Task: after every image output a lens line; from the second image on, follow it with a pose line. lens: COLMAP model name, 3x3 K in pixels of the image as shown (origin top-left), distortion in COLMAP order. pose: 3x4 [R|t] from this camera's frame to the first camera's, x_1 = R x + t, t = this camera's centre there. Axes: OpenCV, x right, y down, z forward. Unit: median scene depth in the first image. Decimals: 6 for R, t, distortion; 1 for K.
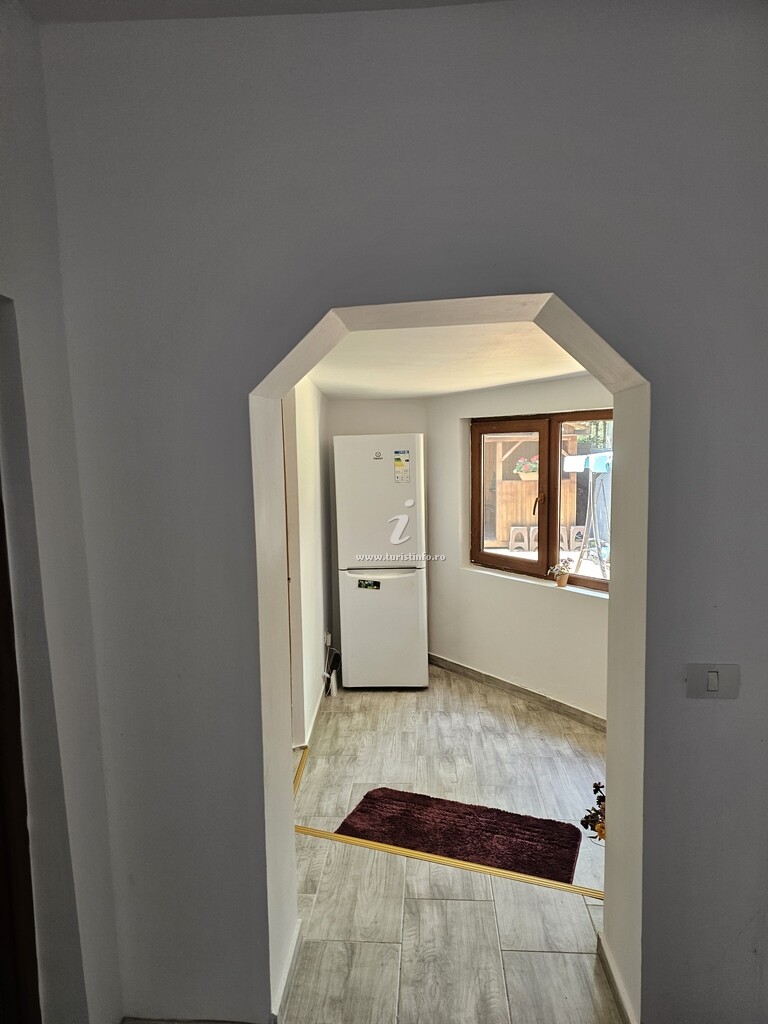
lens RADIAL K [[685.2, 0, 382.0], [0, 685.2, 515.4], [0, 0, 1]] dist [0.059558, -0.036535]
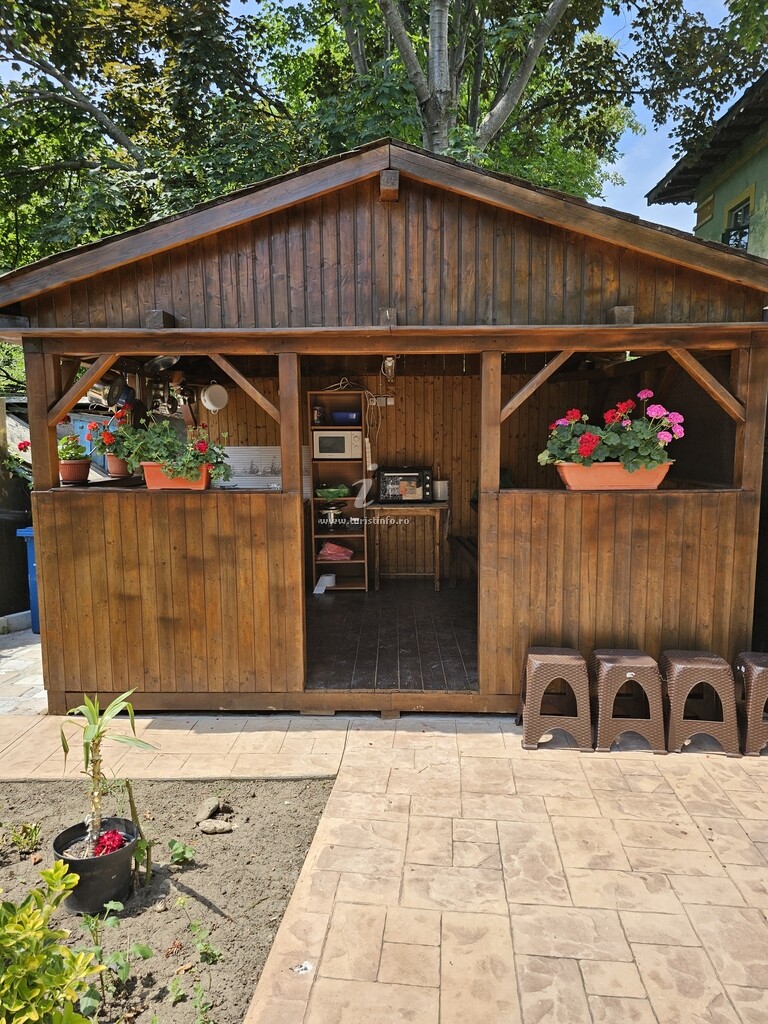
lens RADIAL K [[685.2, 0, 384.7], [0, 685.2, 508.6], [0, 0, 1]] dist [0.059558, -0.036535]
pose [[0.999828, 0.012770, -0.013458, 0.130667], [-0.012577, 0.999817, 0.014400, -0.046114], [0.013640, -0.014229, 0.999806, 0.710551]]
